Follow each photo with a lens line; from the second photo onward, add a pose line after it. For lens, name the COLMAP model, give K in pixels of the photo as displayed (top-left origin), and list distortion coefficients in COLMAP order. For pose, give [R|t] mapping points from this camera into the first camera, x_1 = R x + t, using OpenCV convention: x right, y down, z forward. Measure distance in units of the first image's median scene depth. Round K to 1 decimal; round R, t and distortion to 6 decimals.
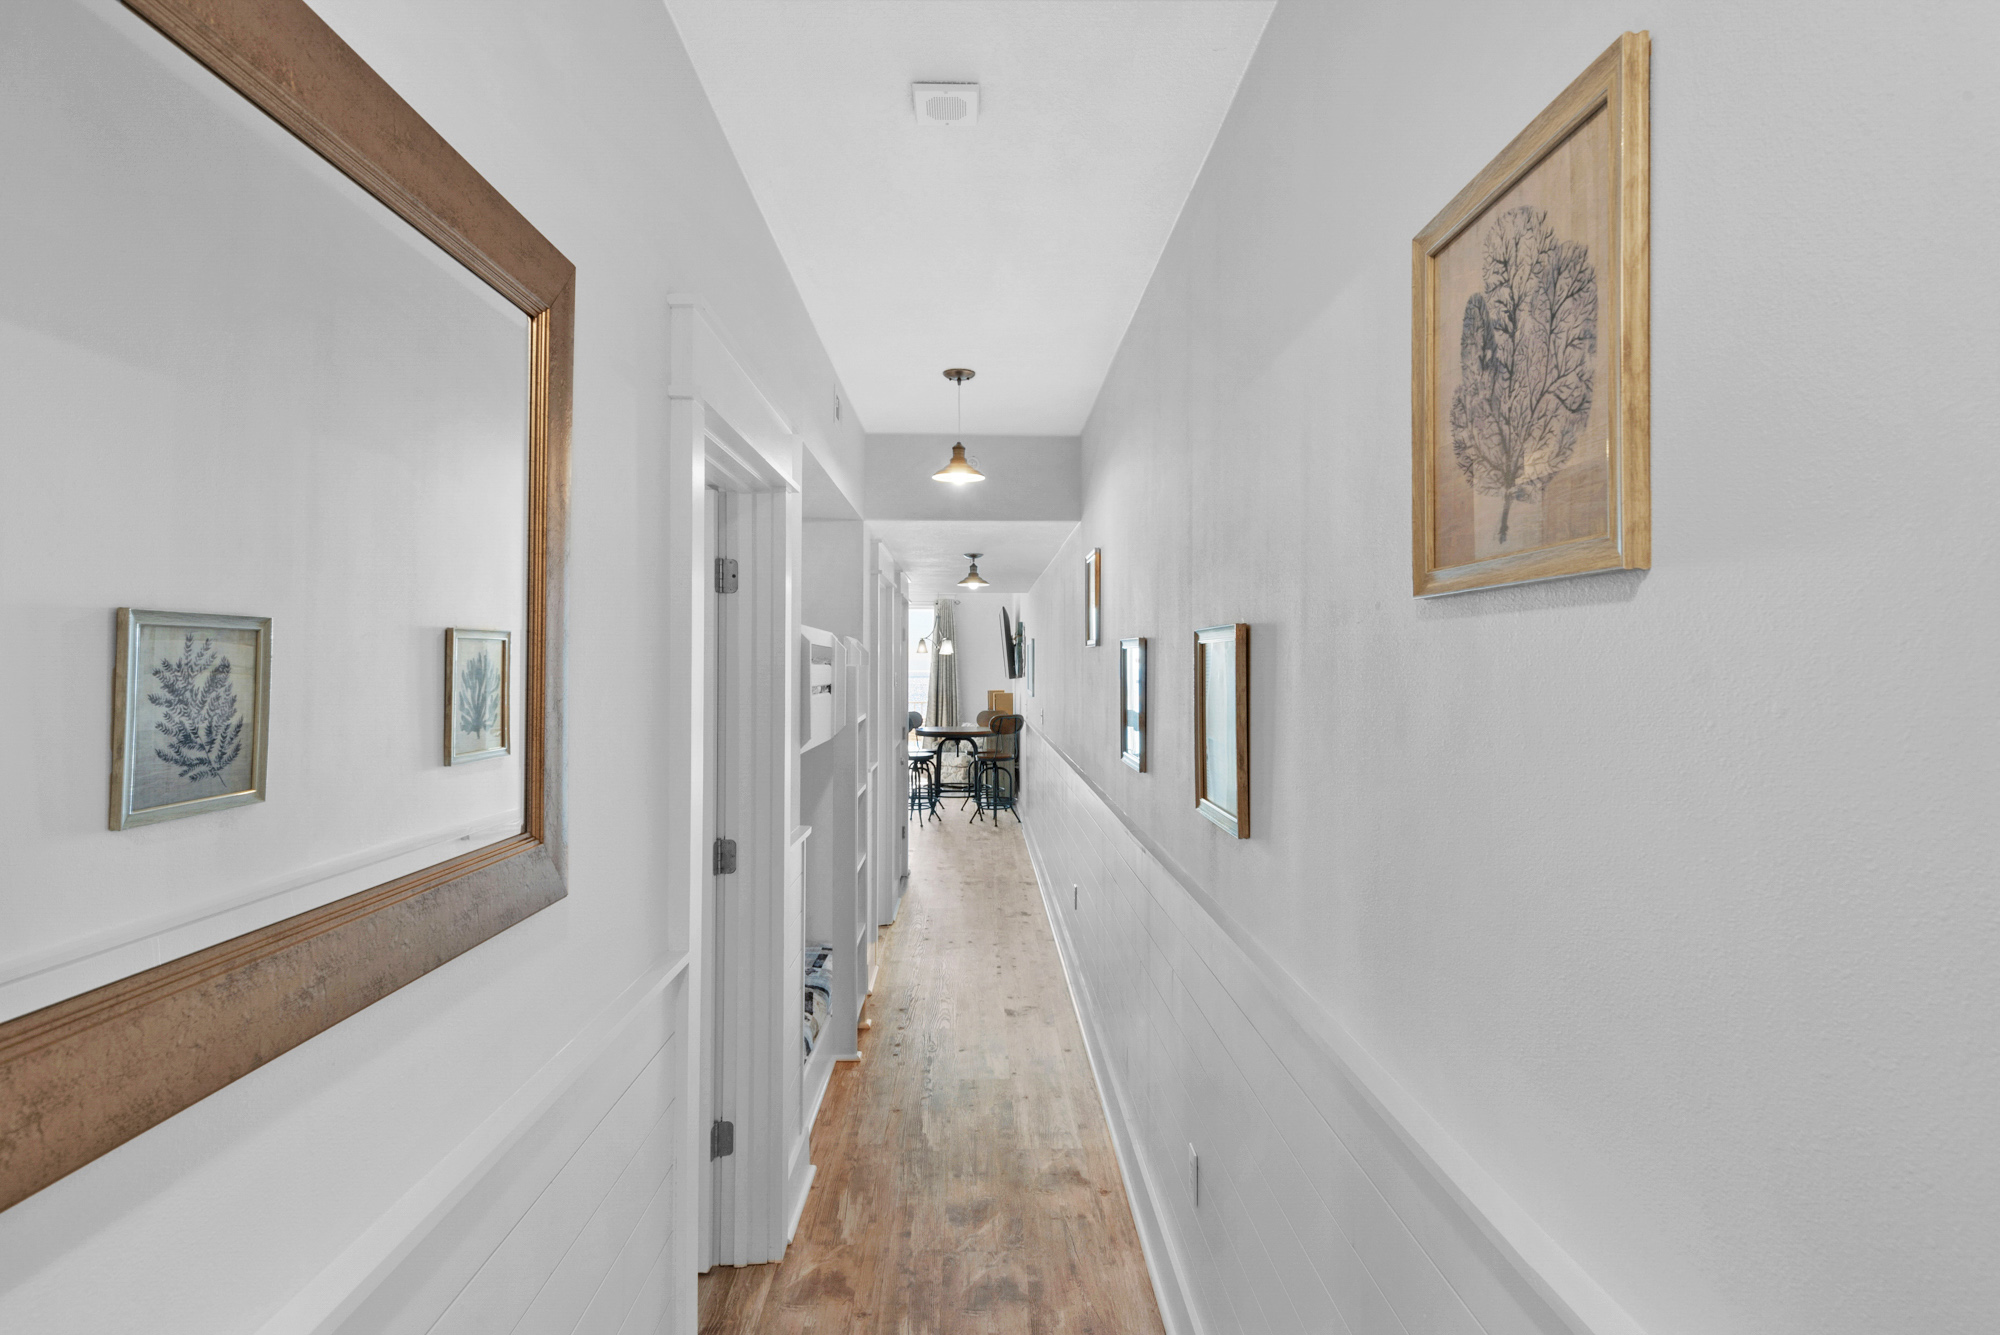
lens RADIAL K [[1168.7, 0, 1000.0], [0, 1168.7, 667.5], [0, 0, 1]] dist [0.003718, 0.001218]
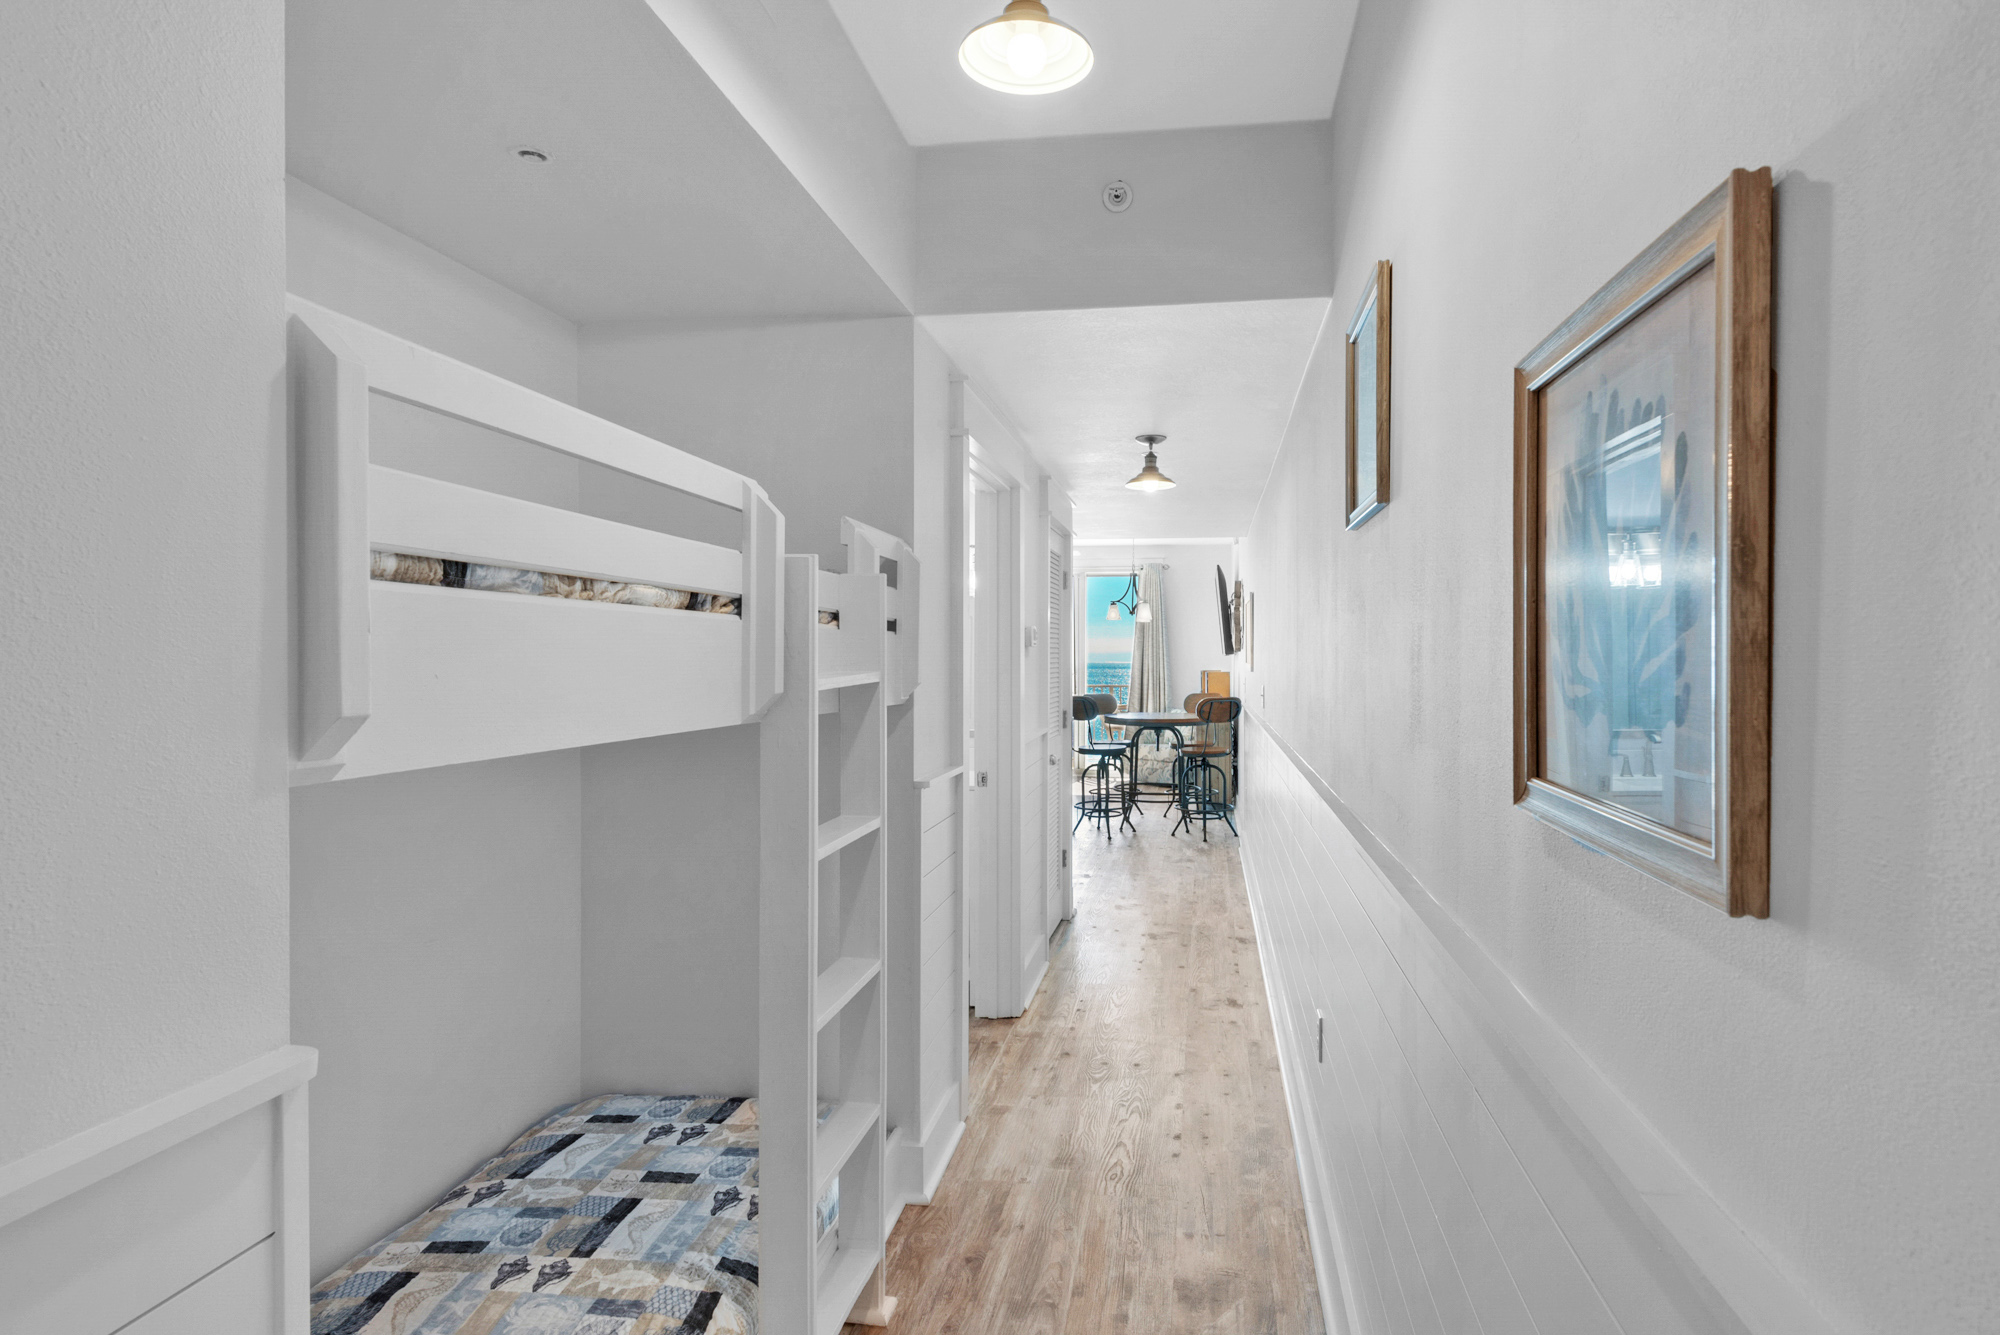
lens RADIAL K [[1283.8, 0, 1000.0], [0, 1283.8, 667.5], [0, 0, 1]] dist [0.000600, 0.000046]
pose [[0.985445, 0.000501, -0.169995, 0.007037], [0.001899, 0.999901, 0.013952, 0.008481], [0.169986, -0.014071, 0.985346, 0.137767]]
